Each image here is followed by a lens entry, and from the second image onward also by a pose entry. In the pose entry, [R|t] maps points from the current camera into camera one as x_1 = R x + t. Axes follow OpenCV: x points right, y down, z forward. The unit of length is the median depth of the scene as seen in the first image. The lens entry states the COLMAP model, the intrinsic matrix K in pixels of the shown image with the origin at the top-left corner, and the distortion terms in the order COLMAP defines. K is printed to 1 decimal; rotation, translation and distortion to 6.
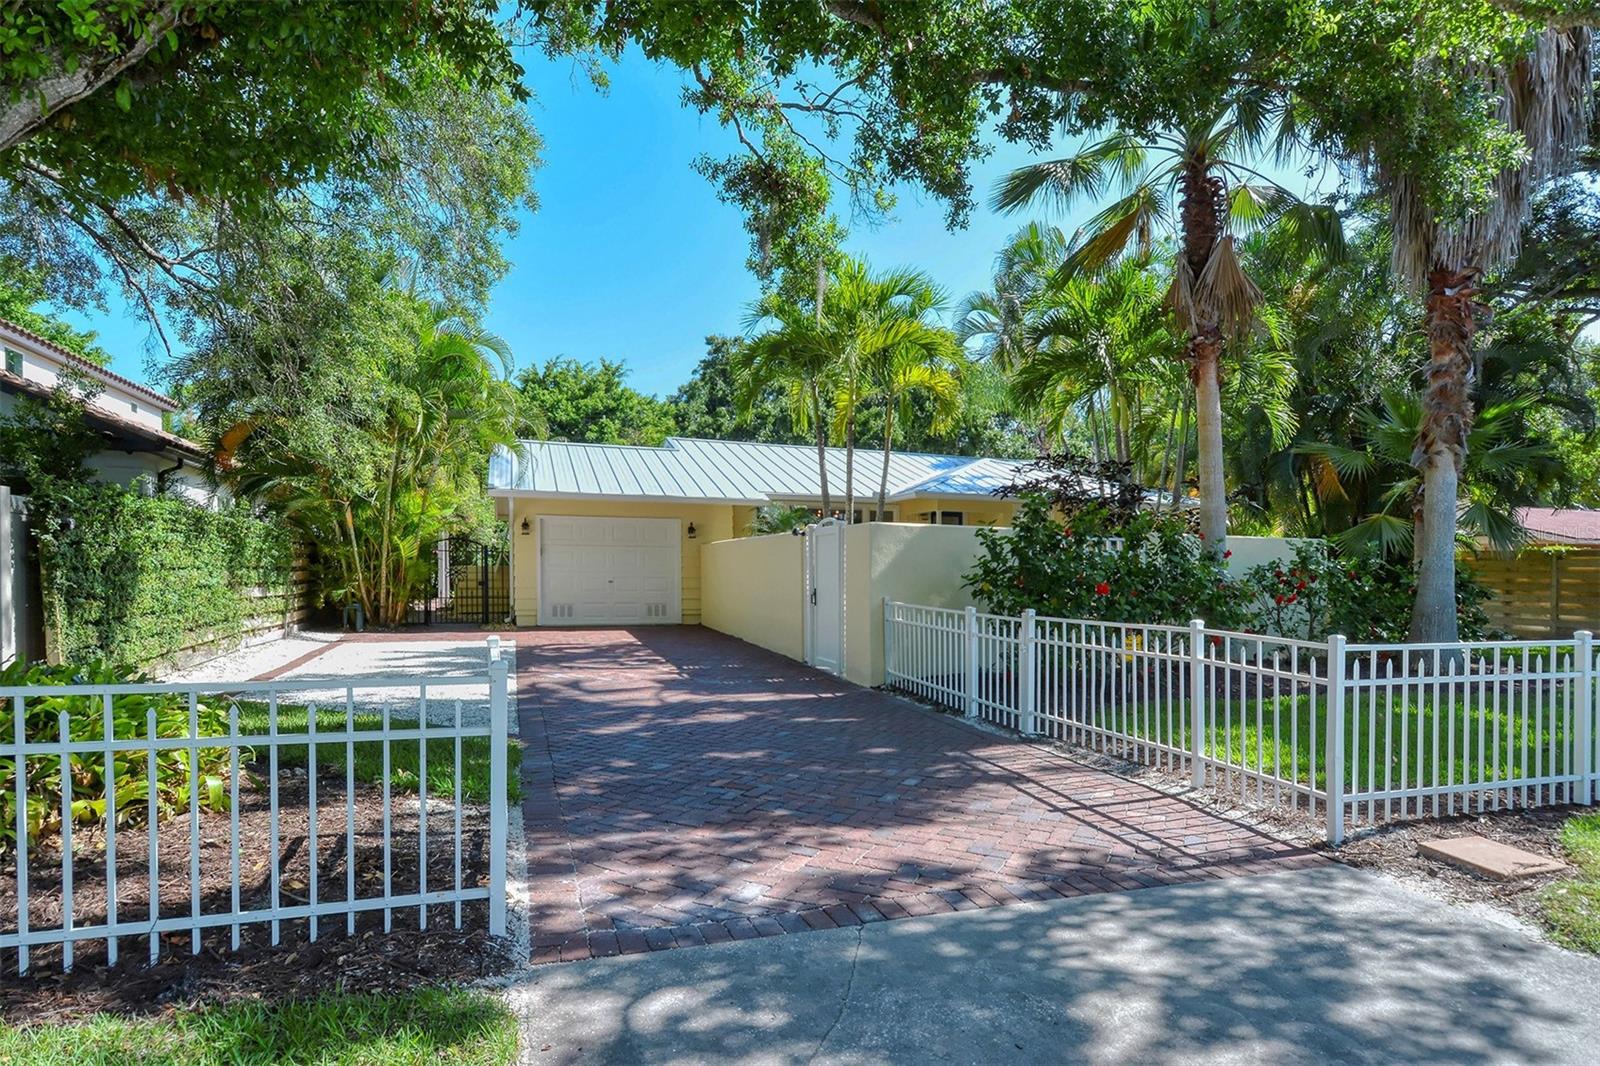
lens RADIAL K [[878.4, 0, 805.0], [0, 878.4, 567.1], [0, 0, 1]] dist [0.011213, -0.000356]
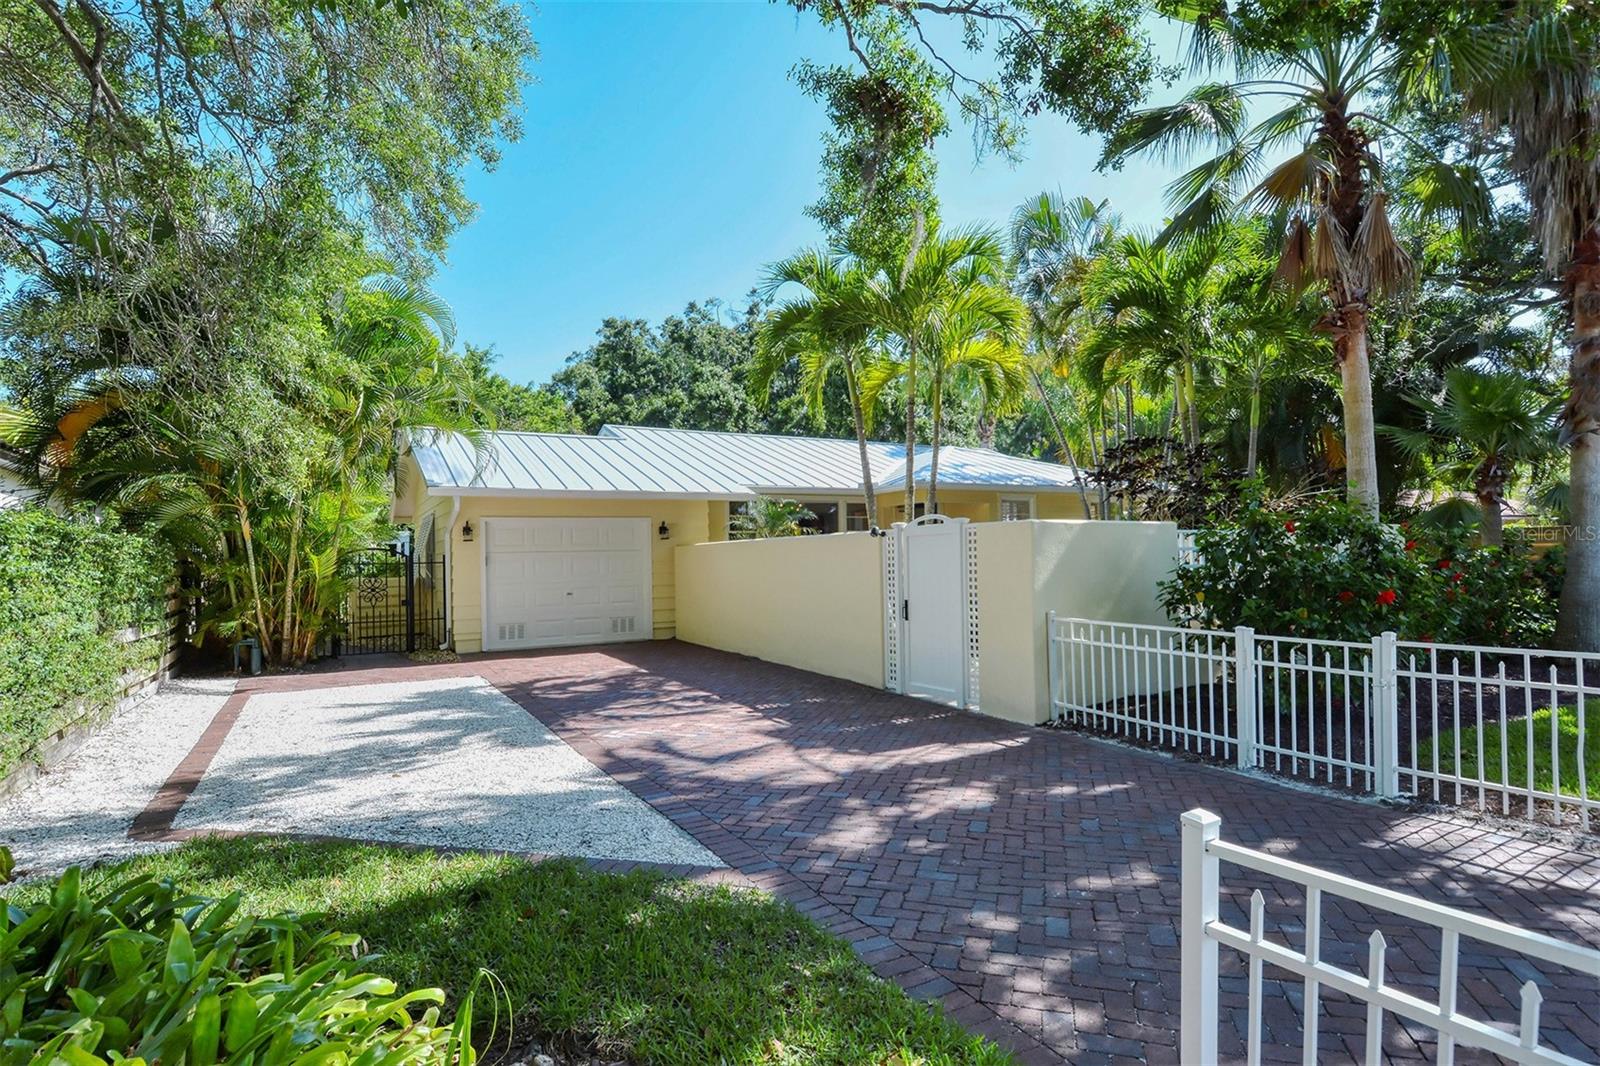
lens RADIAL K [[898.8, 0, 865.7], [0, 898.8, 530.0], [0, 0, 1]] dist [0.017560, -0.000484]
pose [[0.981899, -0.025510, 0.187678, -0.187299], [0.031699, 0.999046, -0.030045, -0.017566], [-0.186733, 0.035450, 0.981771, 0.174197]]
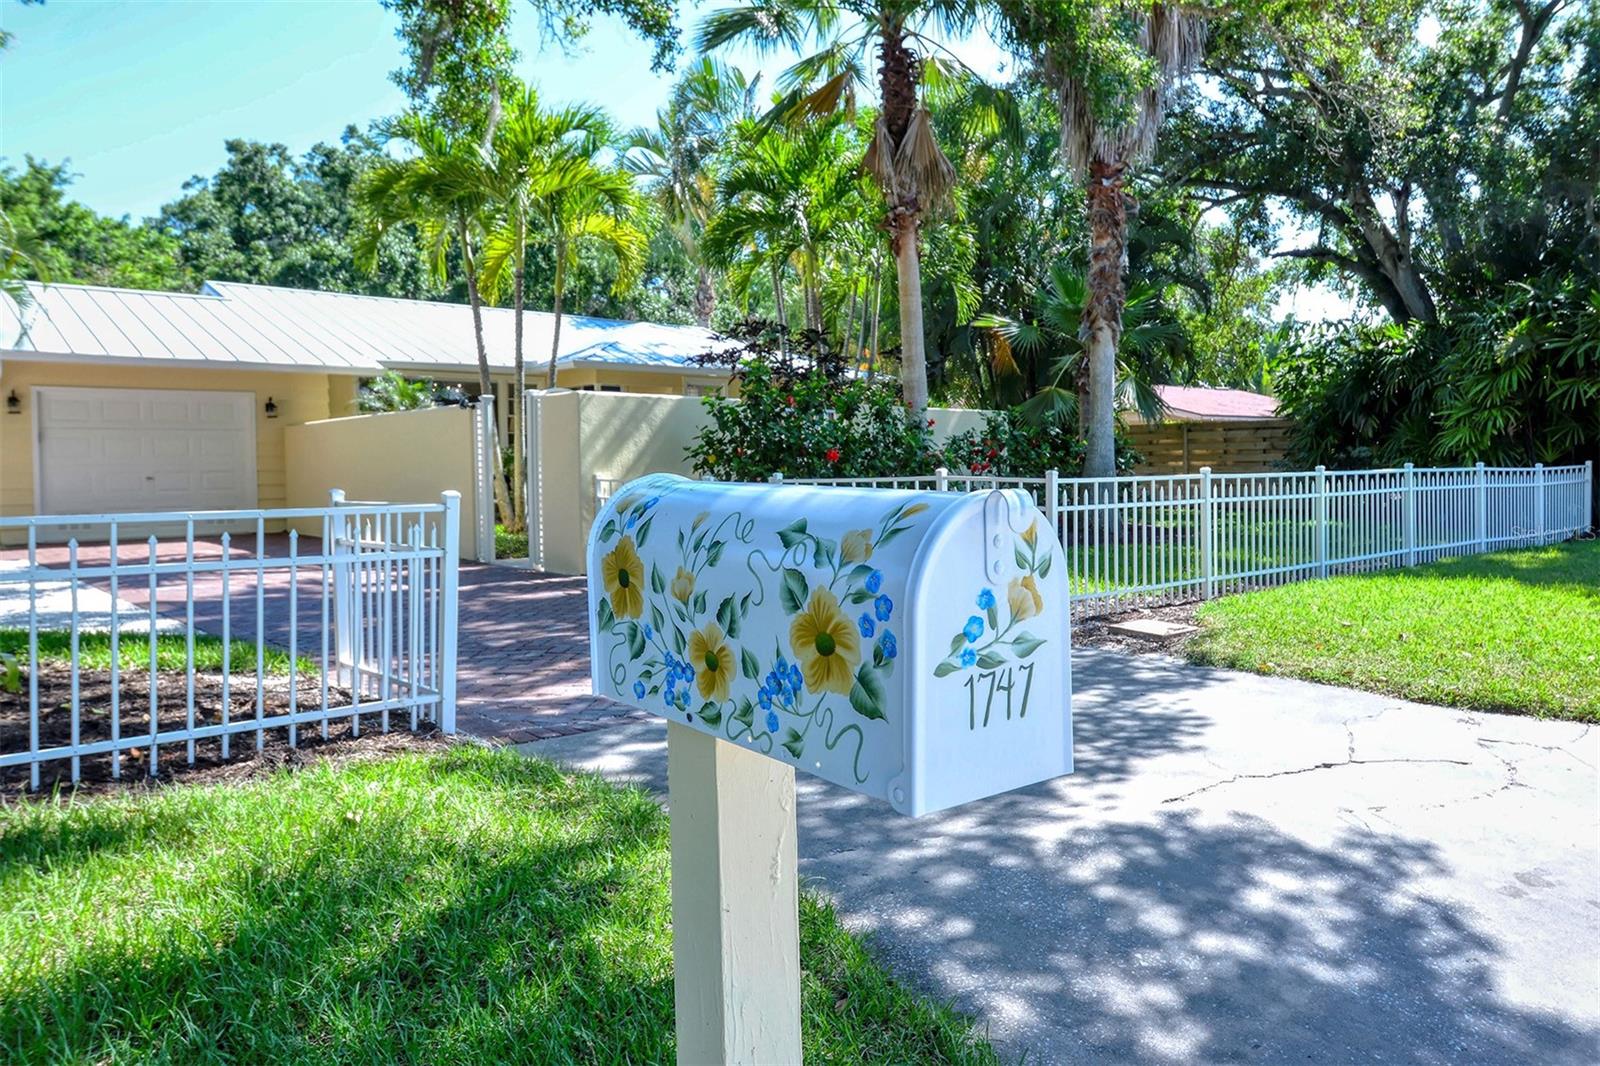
lens RADIAL K [[1105.7, 0, 827.6], [0, 1105.7, 468.3], [0, 0, 1]] dist [0.031788, -0.027192]
pose [[0.924188, -0.024028, 0.381182, -0.100018], [0.021085, 0.999707, 0.011895, 0.016072], [-0.381356, -0.002956, 0.924424, -0.115031]]
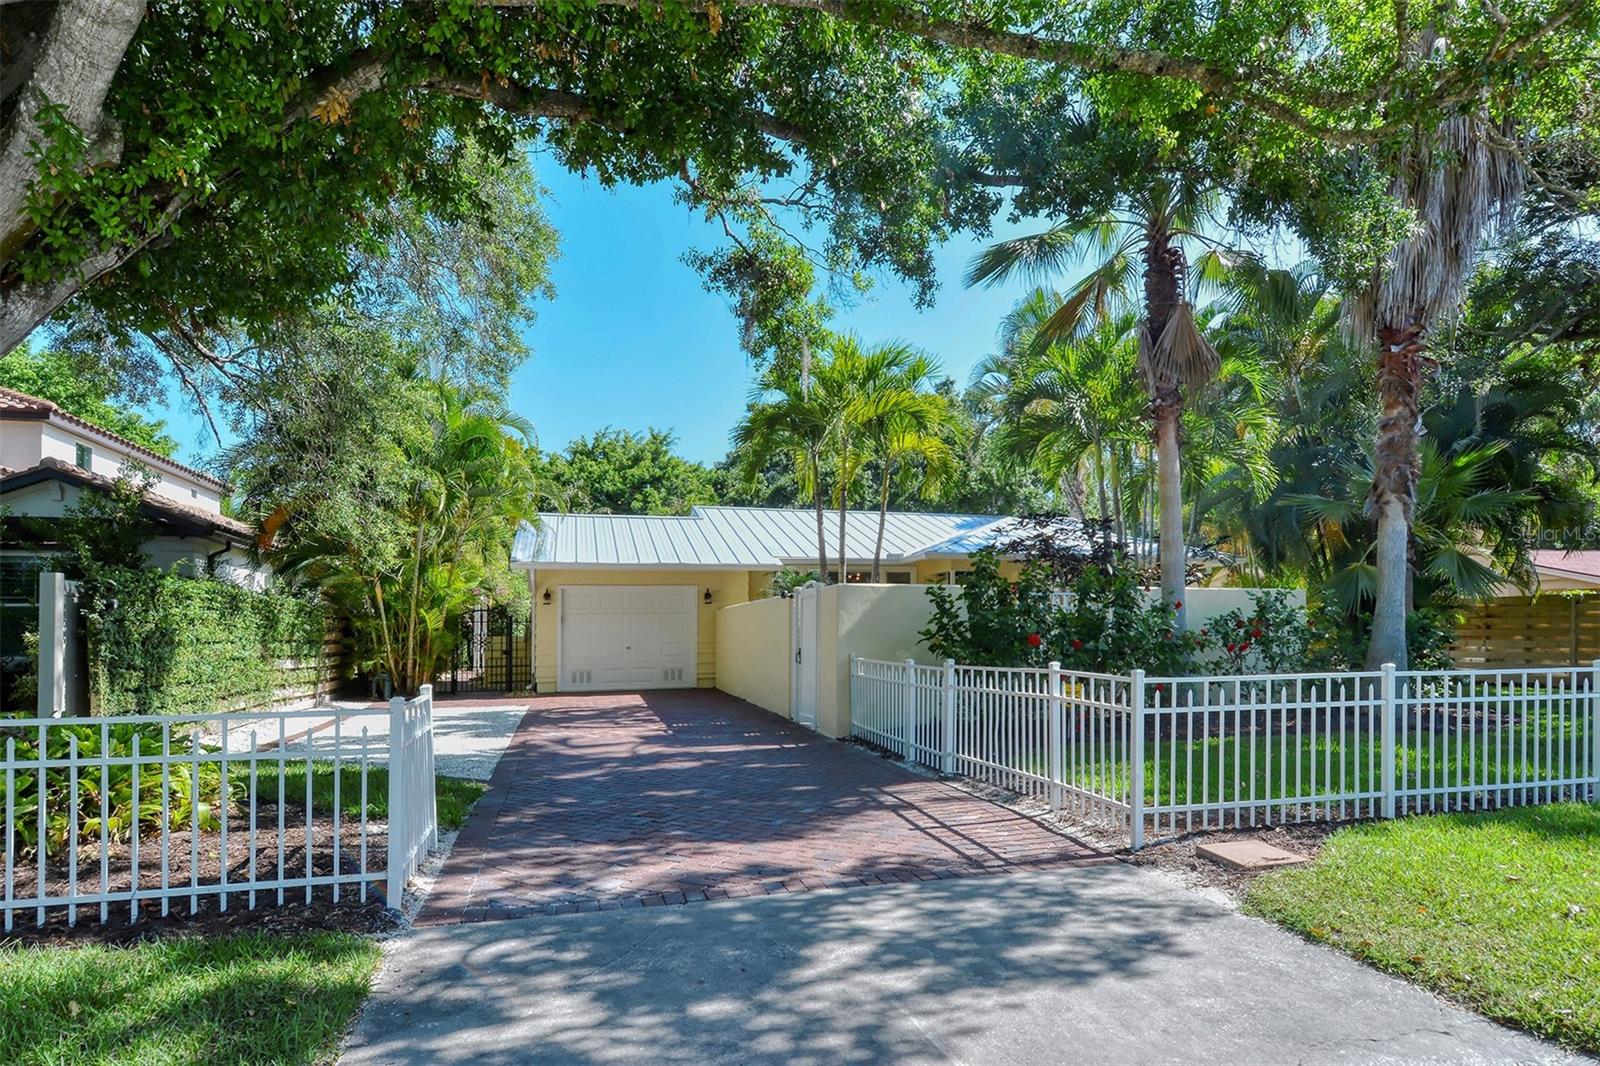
lens RADIAL K [[896.2, 0, 809.1], [0, 896.2, 584.4], [0, 0, 1]] dist [0.011233, -0.000568]
pose [[0.998303, -0.026340, -0.051939, 0.079380], [0.023533, 0.998268, -0.053922, 0.006152], [0.053270, 0.052608, 0.997193, -0.072696]]
